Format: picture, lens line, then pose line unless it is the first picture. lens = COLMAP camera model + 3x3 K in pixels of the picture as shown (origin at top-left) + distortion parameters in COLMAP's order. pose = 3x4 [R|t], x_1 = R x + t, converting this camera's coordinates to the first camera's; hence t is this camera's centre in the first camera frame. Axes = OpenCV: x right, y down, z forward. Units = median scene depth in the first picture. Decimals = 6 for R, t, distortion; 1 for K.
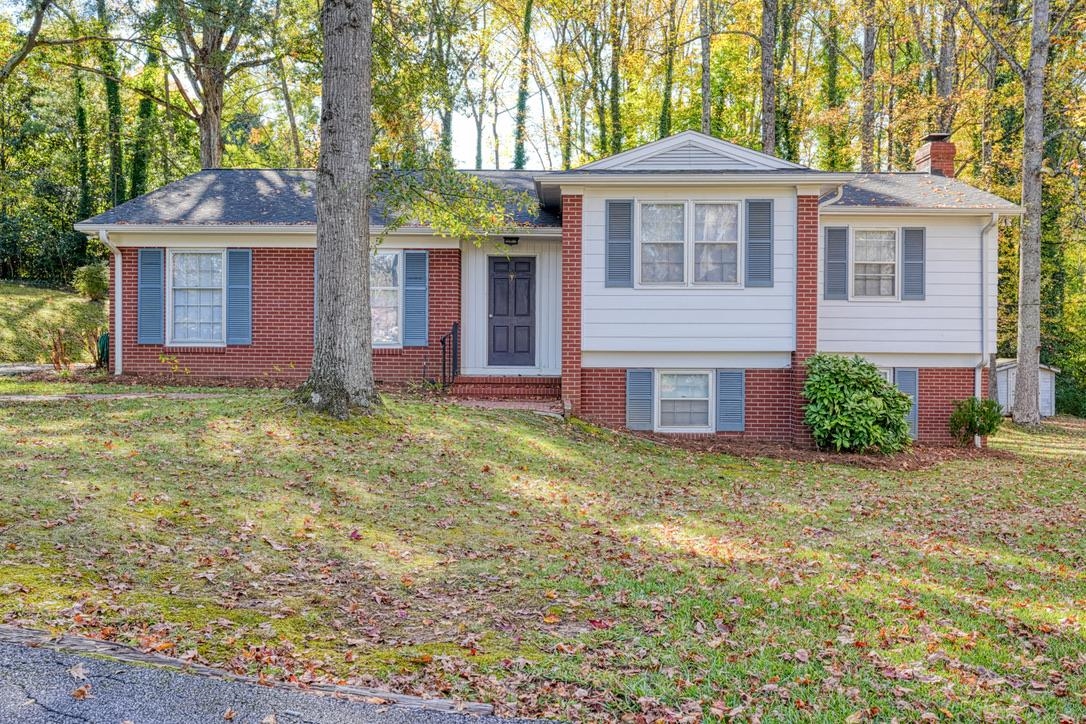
lens RADIAL K [[1068.7, 0, 543.4], [0, 1068.7, 360.6], [0, 0, 1]] dist [0.022261, 0.000000]
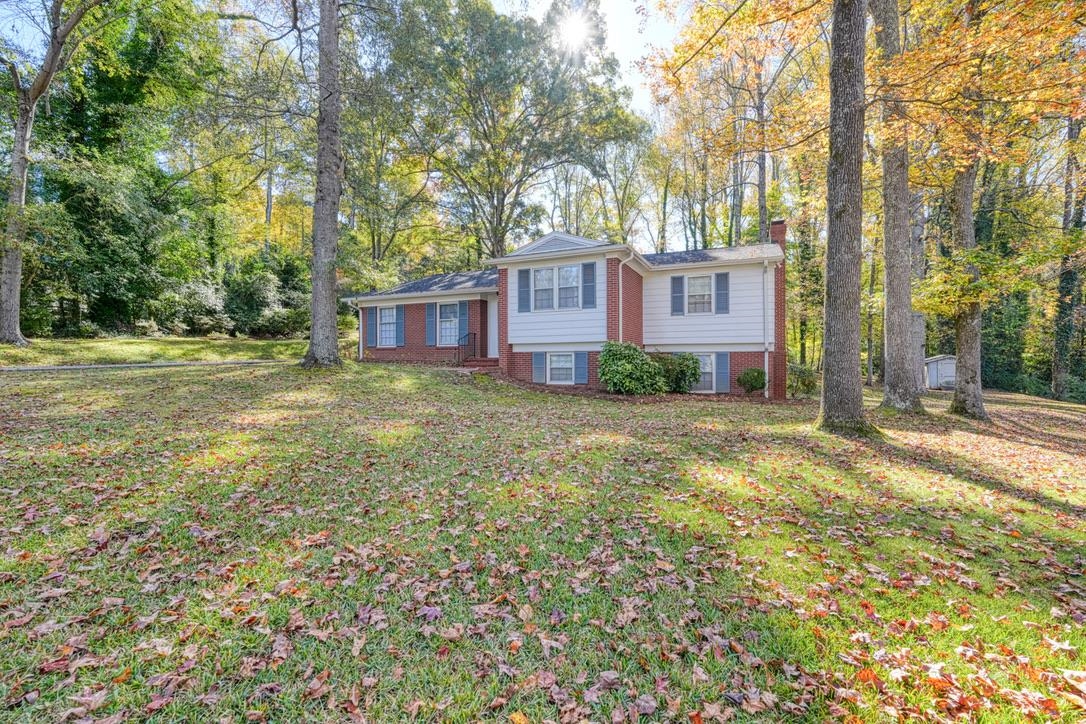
lens RADIAL K [[477.1, 0, 542.8], [0, 477.1, 366.7], [0, 0, 1]] dist [0.000033, 0.000012]
pose [[0.912119, -0.003954, -0.409906, 0.464623], [0.005703, 0.999979, 0.003044, 0.031927], [0.409885, -0.005114, 0.912123, 0.182980]]
